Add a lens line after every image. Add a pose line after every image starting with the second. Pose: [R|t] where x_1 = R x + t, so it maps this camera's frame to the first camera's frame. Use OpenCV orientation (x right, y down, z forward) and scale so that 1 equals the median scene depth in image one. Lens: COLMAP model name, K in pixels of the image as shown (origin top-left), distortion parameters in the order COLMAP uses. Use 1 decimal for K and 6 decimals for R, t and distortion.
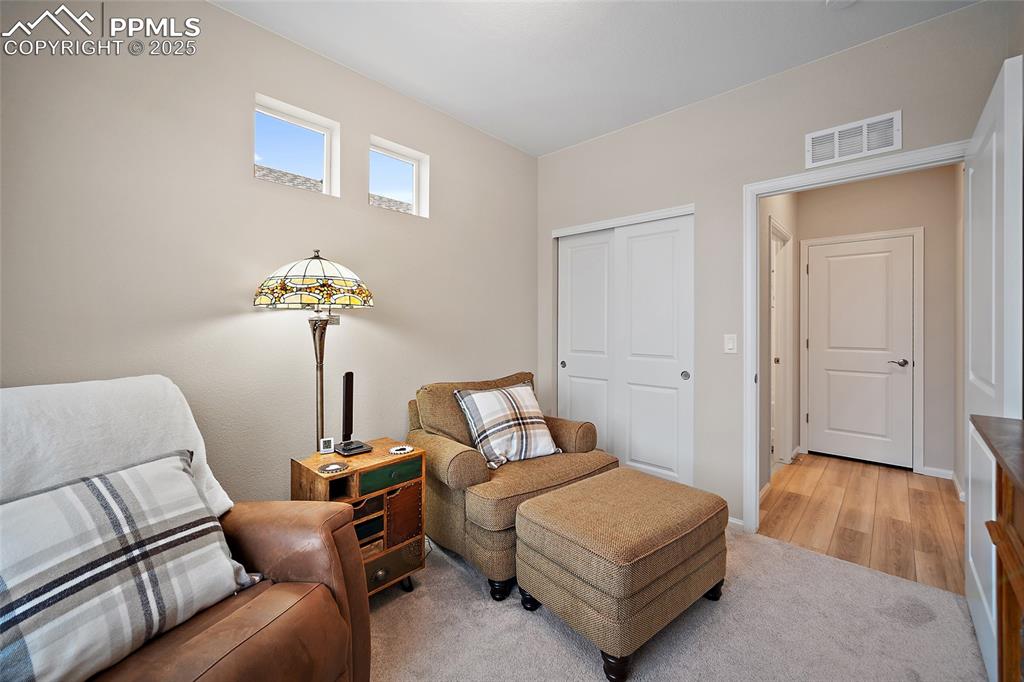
lens RADIAL K [[408.1, 0, 516.1], [0, 408.1, 330.0], [0, 0, 1]] dist [-0.003208, 0.000064]
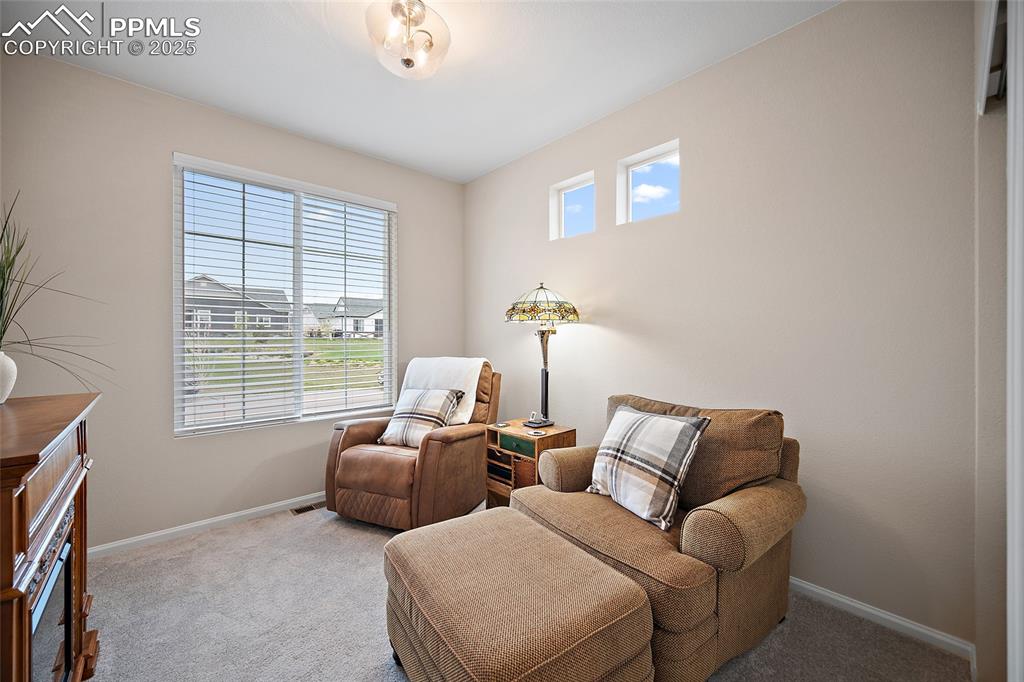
lens RADIAL K [[408.1, 0, 516.1], [0, 408.1, 330.0], [0, 0, 1]] dist [-0.003208, 0.000064]
pose [[-0.065009, -0.004150, -0.997876, 0.988582], [-0.004089, 0.999984, -0.003892, -0.020939], [0.997876, 0.003827, -0.065025, 1.015737]]
